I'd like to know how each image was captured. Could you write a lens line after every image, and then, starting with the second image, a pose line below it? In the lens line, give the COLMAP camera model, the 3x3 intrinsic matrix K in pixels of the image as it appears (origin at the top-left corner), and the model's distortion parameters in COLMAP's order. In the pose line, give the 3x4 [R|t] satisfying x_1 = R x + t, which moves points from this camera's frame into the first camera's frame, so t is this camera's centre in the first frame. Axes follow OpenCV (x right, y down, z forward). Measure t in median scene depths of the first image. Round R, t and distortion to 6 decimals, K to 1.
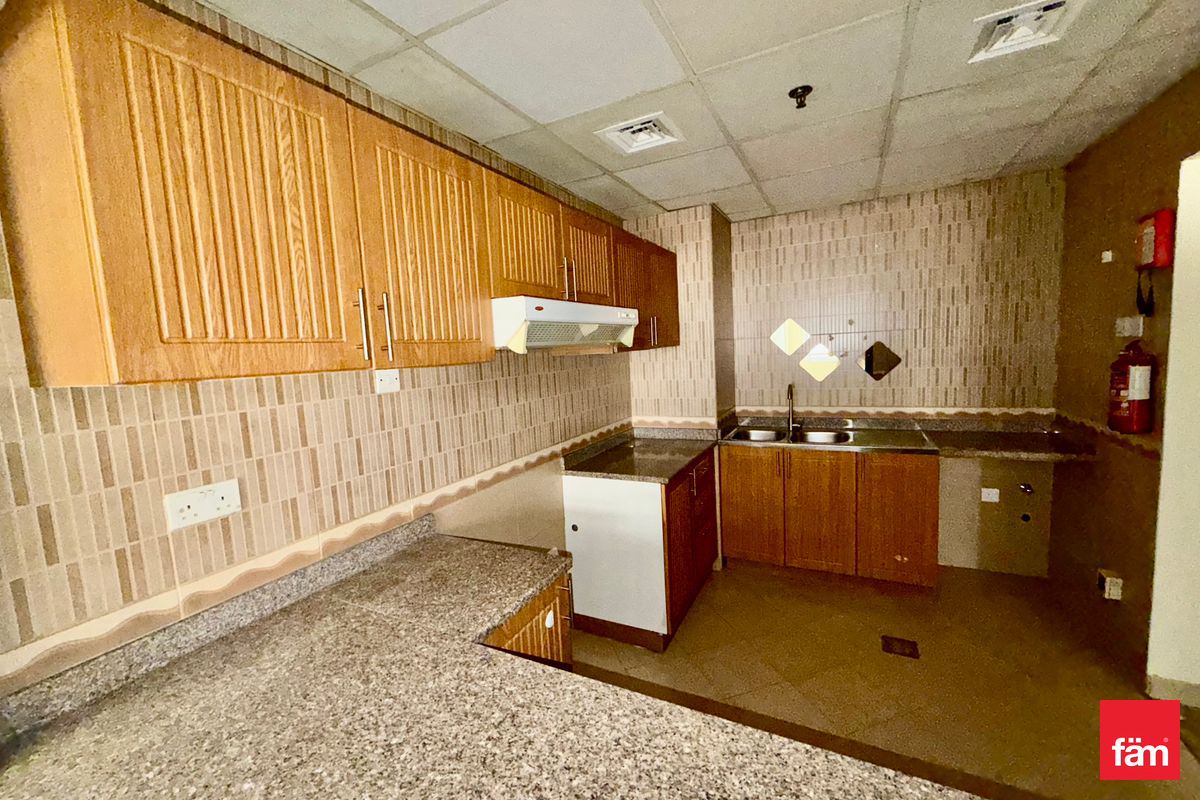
lens RADIAL K [[479.4, 0, 600.0], [0, 479.4, 400.0], [0, 0, 1]] dist [0.002970, 0.000061]
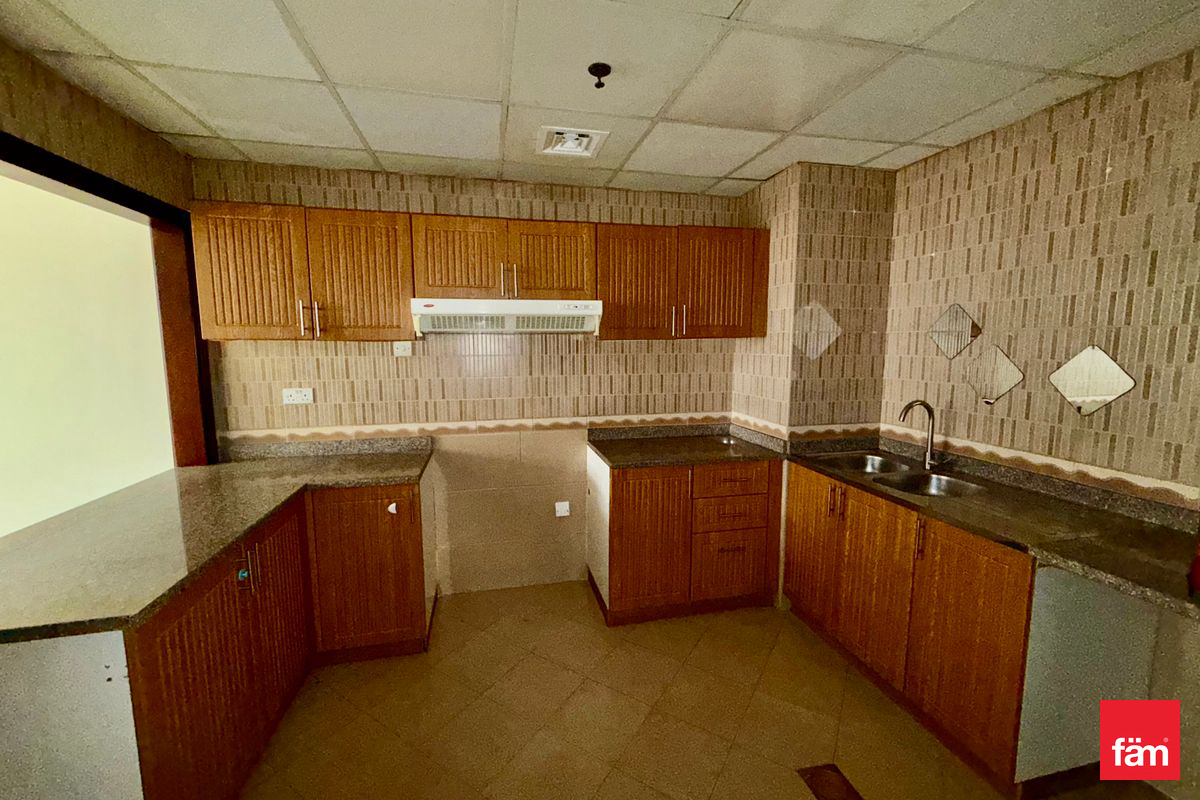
lens RADIAL K [[473.6, 0, 600.0], [0, 473.6, 400.0], [0, 0, 1]] dist [-0.015128, 0.000099]
pose [[0.645467, 0.142267, -0.750422, 0.958098], [-0.112335, 0.989498, 0.090968, -0.069053], [0.755482, 0.025582, 0.654669, 0.339861]]
